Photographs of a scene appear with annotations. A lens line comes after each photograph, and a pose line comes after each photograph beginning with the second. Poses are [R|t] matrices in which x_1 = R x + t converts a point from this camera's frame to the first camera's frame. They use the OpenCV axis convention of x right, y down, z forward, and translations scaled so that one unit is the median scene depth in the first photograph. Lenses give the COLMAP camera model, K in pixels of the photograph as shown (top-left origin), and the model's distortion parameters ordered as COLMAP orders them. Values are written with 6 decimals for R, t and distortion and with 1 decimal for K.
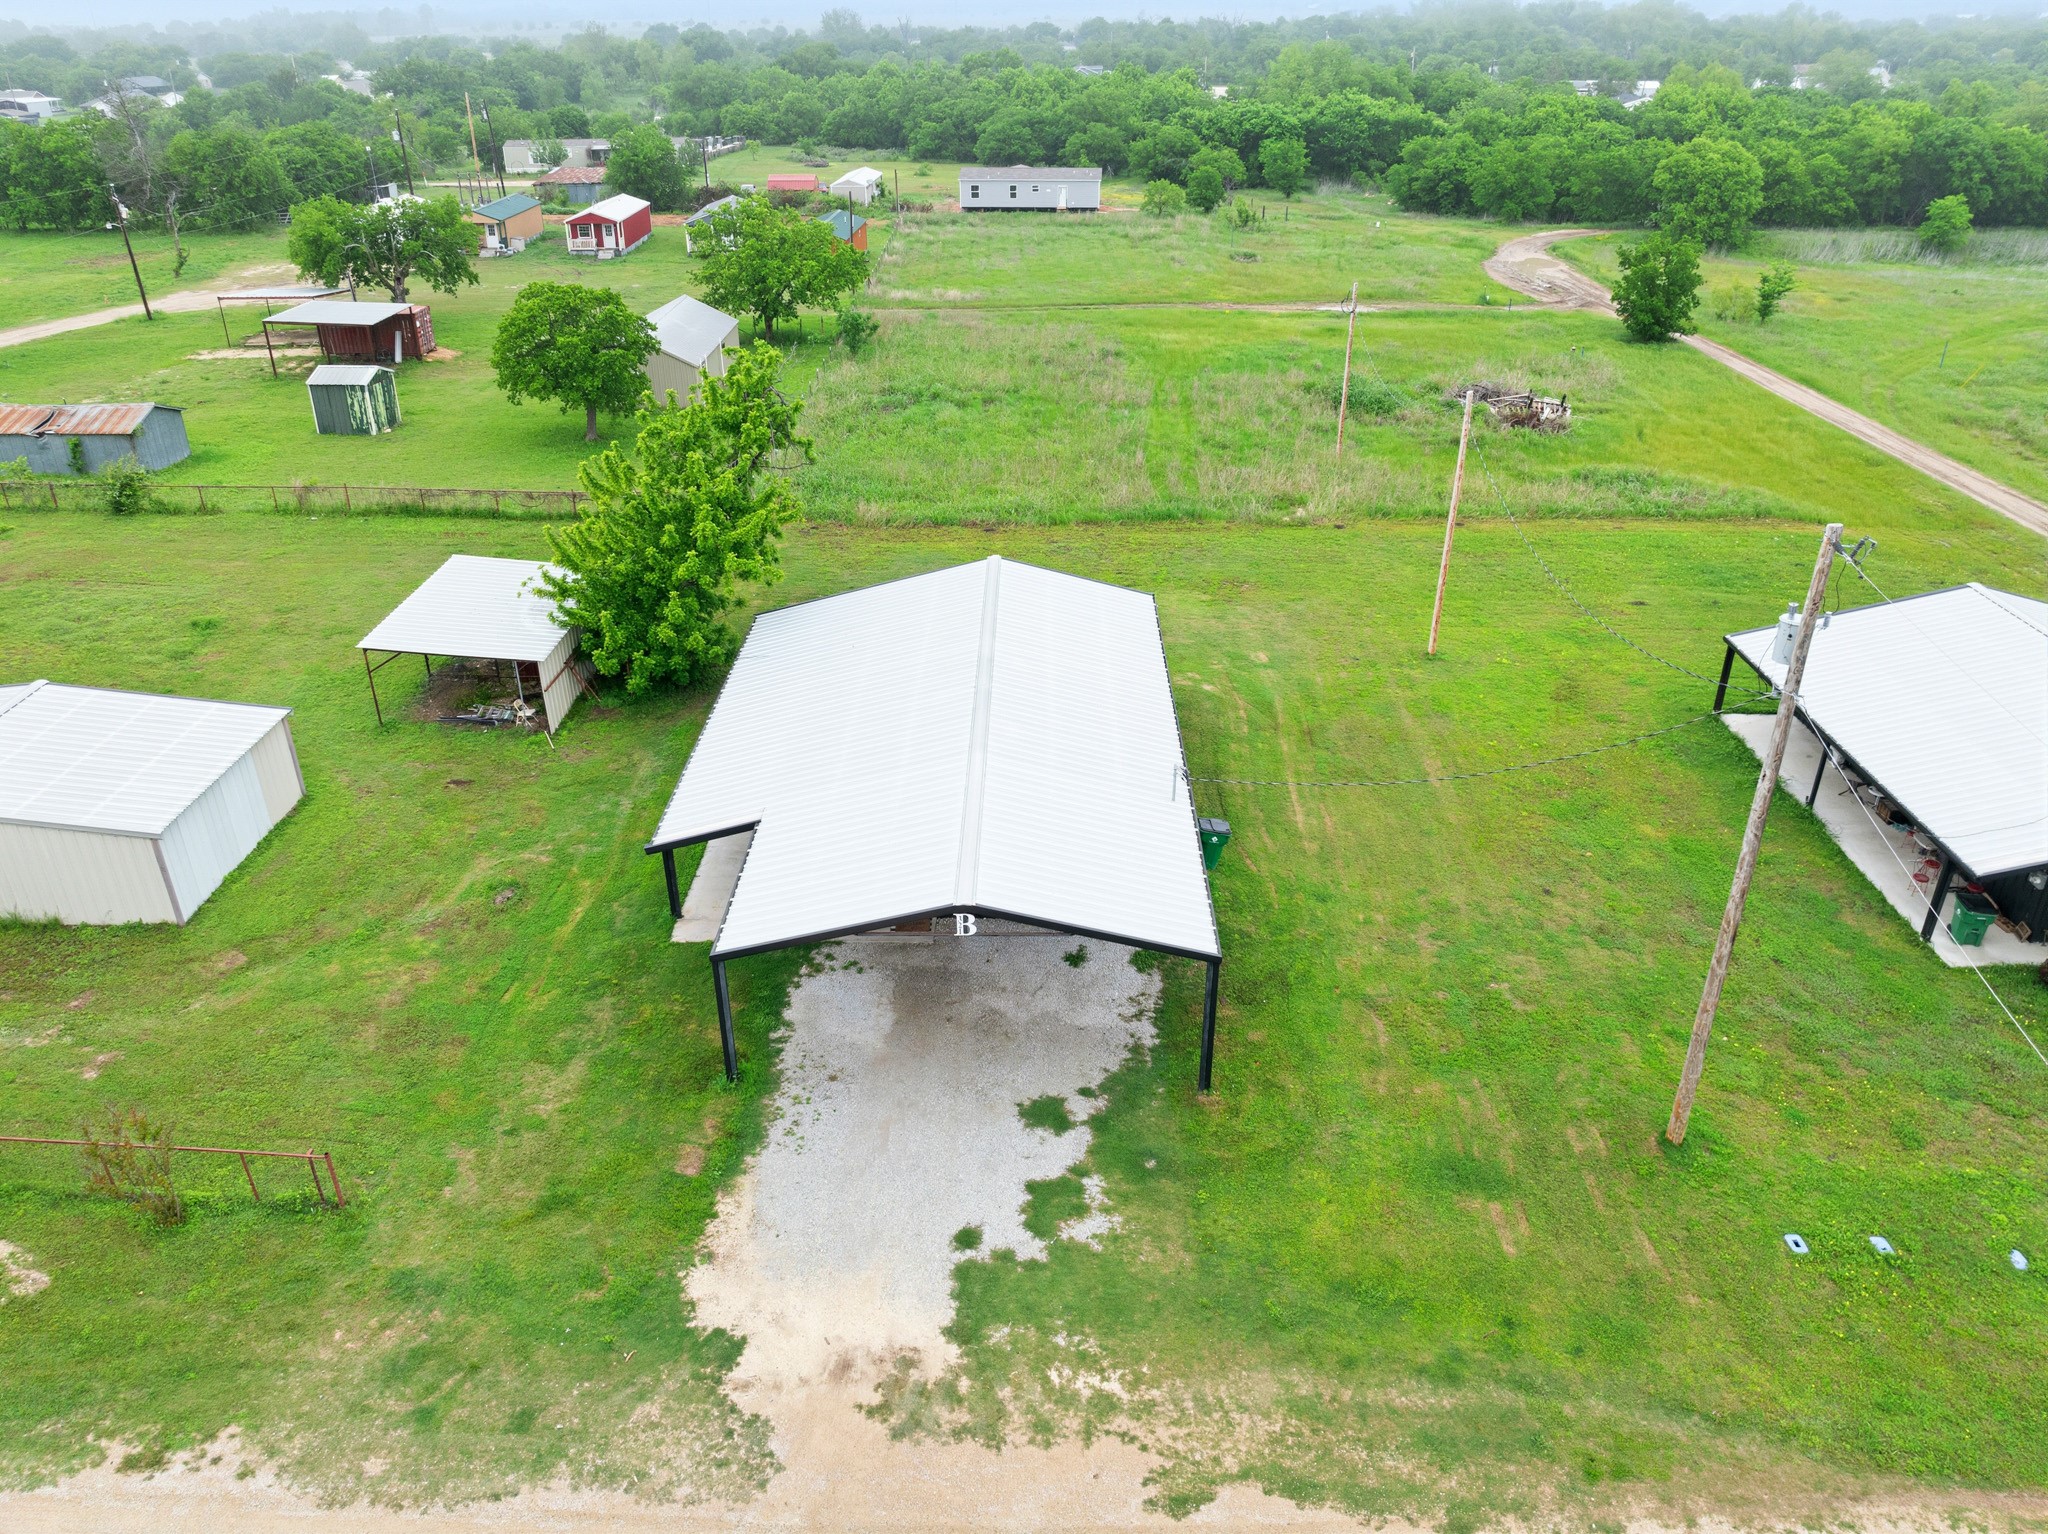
lens RADIAL K [[1442.4, 0, 1027.7], [0, 1442.4, 754.8], [0, 0, 1]] dist [-0.047393, 0.018276]
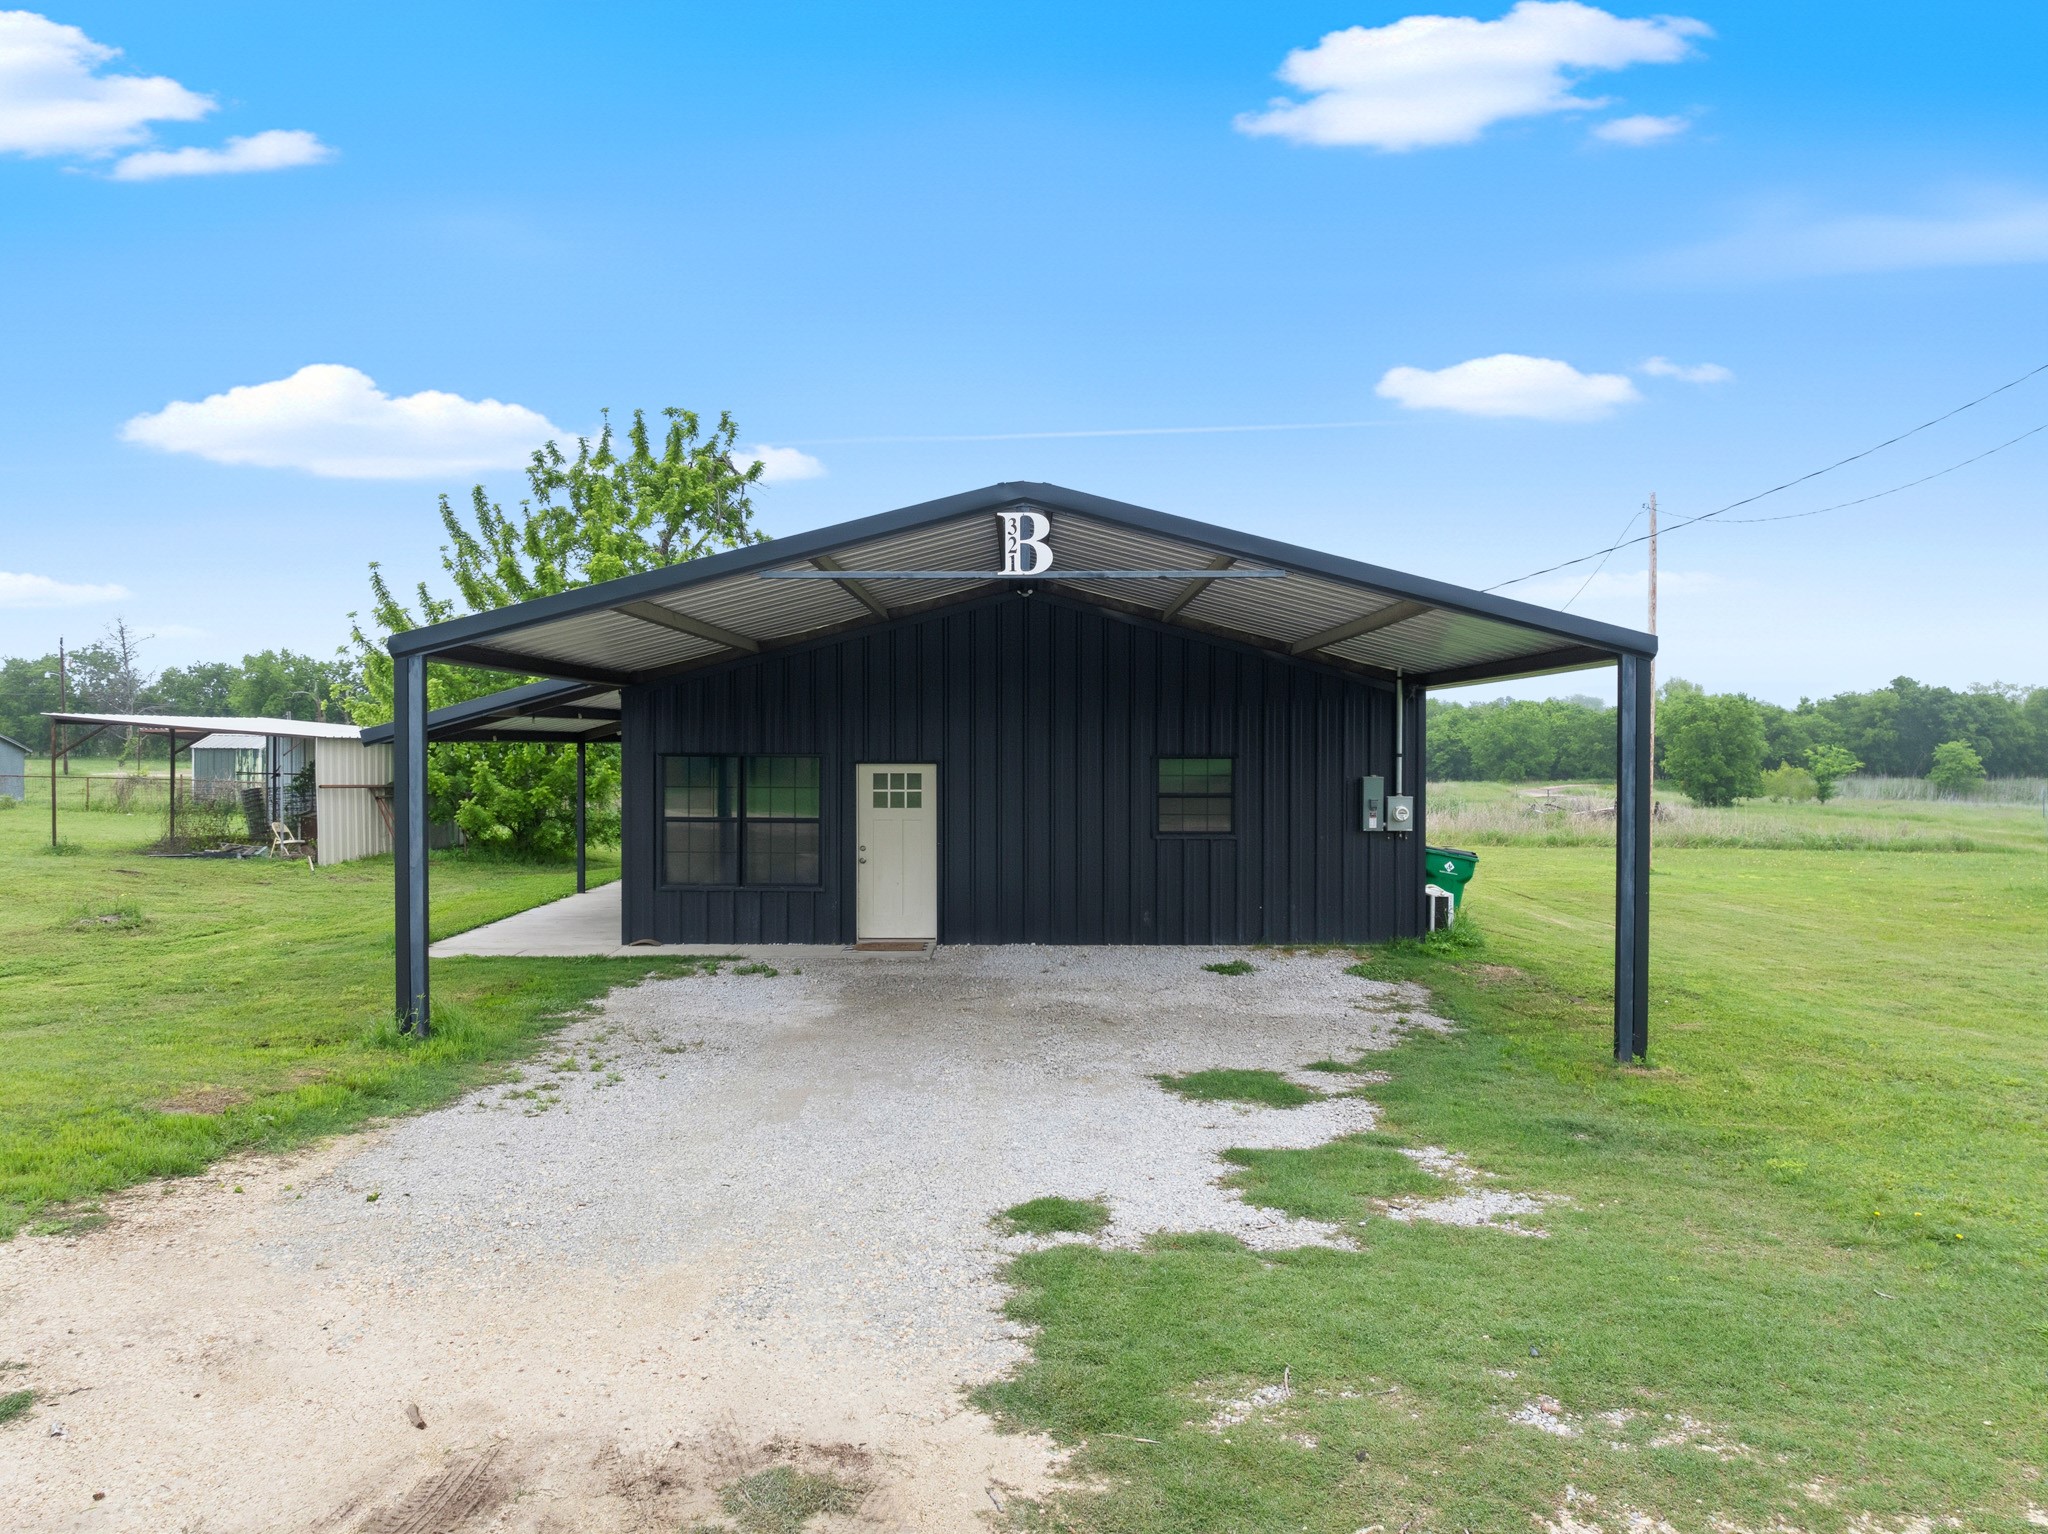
lens RADIAL K [[1442.4, 0, 1026.8], [0, 1442.4, 753.1], [0, 0, 1]] dist [-0.047393, 0.018276]
pose [[0.999953, 0.001899, 0.009469, -0.049600], [0.002621, 0.890324, -0.455320, 0.378830], [-0.009295, 0.455323, 0.890278, 0.702810]]
